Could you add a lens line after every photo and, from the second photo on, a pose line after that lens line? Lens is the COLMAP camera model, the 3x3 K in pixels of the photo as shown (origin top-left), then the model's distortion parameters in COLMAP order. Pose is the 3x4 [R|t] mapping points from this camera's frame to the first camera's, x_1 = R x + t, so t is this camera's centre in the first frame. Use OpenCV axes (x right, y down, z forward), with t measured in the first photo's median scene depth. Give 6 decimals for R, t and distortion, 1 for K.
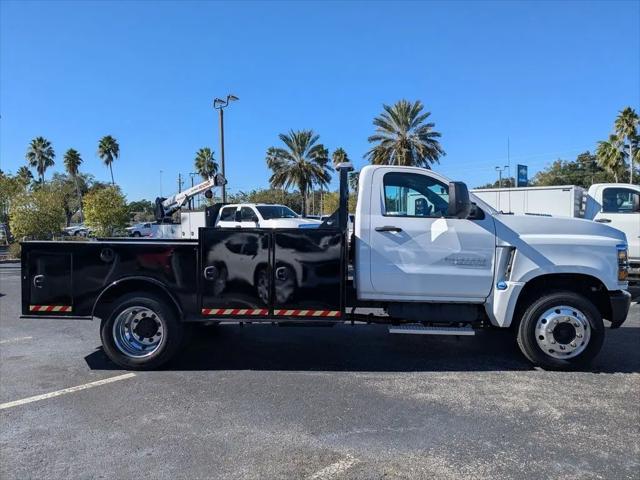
lens RADIAL K [[512.7, 0, 317.6], [0, 512.7, 239.2], [0, 0, 1]] dist [0.039234, -0.064750]
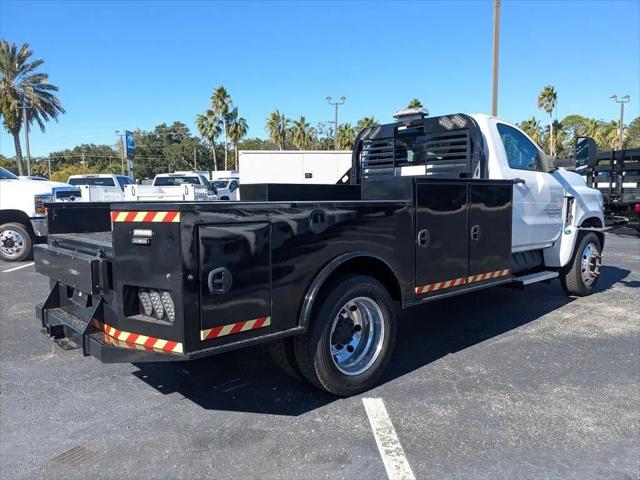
lens RADIAL K [[512.7, 0, 322.6], [0, 512.7, 240.5], [0, 0, 1]] dist [0.039234, -0.064750]
pose [[0.690851, -0.075911, 0.719001, -0.843869], [0.030813, 0.996661, 0.075619, 0.007284], [-0.722341, -0.030087, 0.690883, 0.582768]]
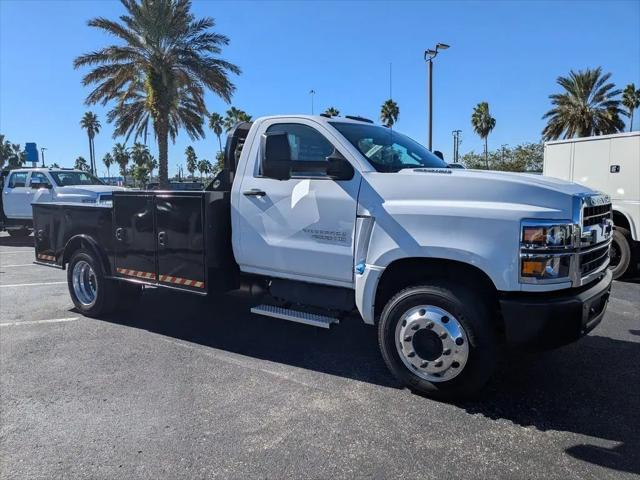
lens RADIAL K [[512.7, 0, 307.6], [0, 512.7, 238.0], [0, 0, 1]] dist [0.039234, -0.064750]
pose [[0.826813, 0.046945, -0.560514, 0.694820], [-0.004457, 0.997027, 0.076930, -0.010901], [0.562459, -0.061109, 0.824564, 0.338576]]
